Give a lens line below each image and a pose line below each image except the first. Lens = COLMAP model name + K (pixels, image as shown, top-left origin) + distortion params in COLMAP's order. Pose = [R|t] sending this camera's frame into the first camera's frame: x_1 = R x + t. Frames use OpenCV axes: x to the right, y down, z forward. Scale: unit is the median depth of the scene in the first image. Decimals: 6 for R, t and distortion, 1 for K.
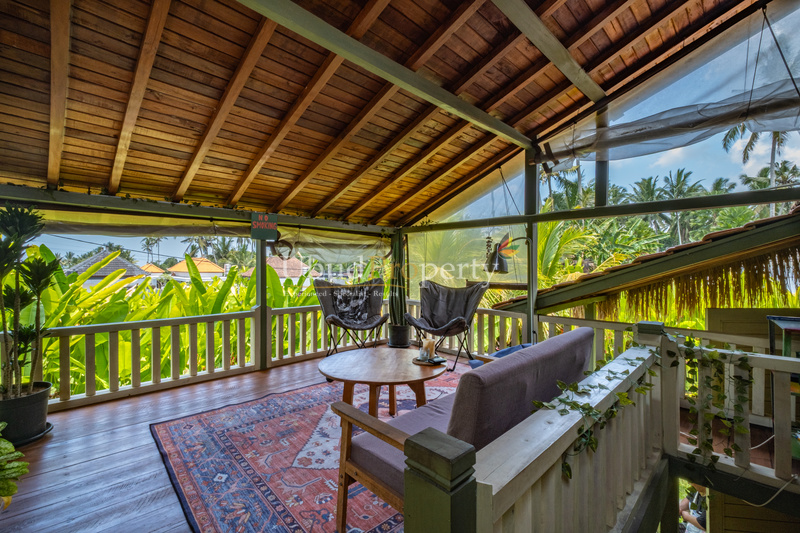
lens RADIAL K [[348.1, 0, 400.3], [0, 348.1, 265.9], [0, 0, 1]] dist [0.000223, 0.000053]
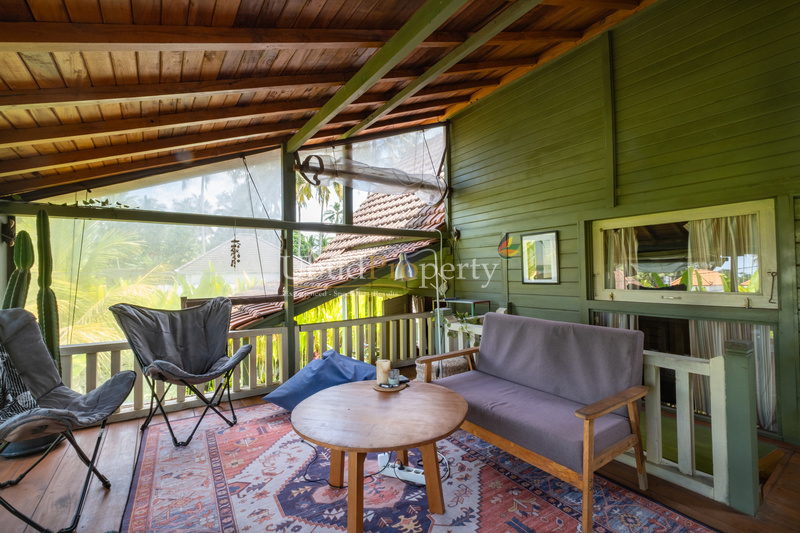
lens RADIAL K [[348.1, 0, 399.5], [0, 348.1, 264.9], [0, 0, 1]] dist [0.000223, 0.000053]
pose [[0.179792, 0.011370, 0.983639, -0.495555], [0.019214, 0.999702, -0.015068, -0.007939], [-0.983517, 0.021609, 0.179520, 0.524483]]
